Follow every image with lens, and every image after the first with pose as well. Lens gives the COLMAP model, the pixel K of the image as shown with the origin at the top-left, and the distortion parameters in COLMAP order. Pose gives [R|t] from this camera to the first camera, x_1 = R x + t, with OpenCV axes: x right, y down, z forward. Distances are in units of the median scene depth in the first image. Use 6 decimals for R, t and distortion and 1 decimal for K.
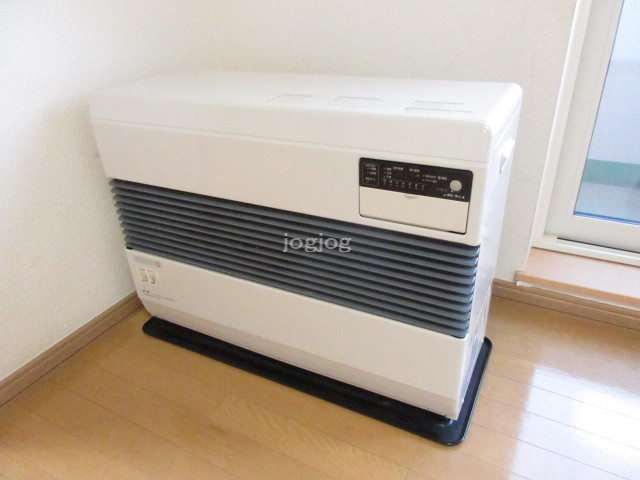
lens RADIAL K [[478.5, 0, 320.0], [0, 478.5, 240.0], [0, 0, 1]] dist [0.001476, 0.000672]
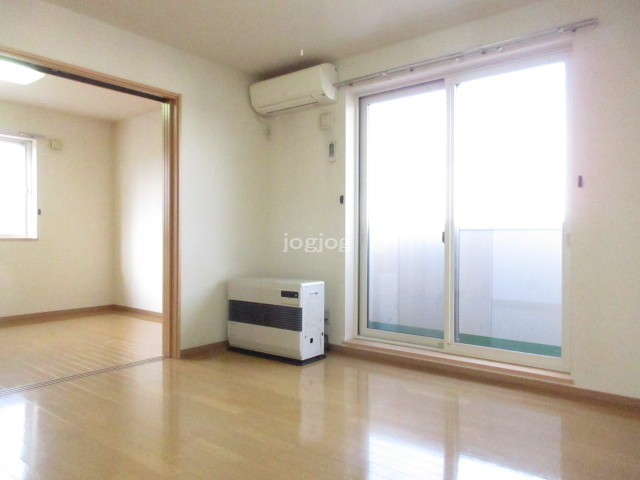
lens RADIAL K [[478.5, 0, 320.0], [0, 478.5, 240.0], [0, 0, 1]] dist [0.001476, 0.000672]
pose [[0.982672, 0.034069, -0.182197, 1.241748], [-0.114203, 0.885508, -0.450370, 1.407884], [0.145993, 0.463373, 0.874055, -3.191899]]
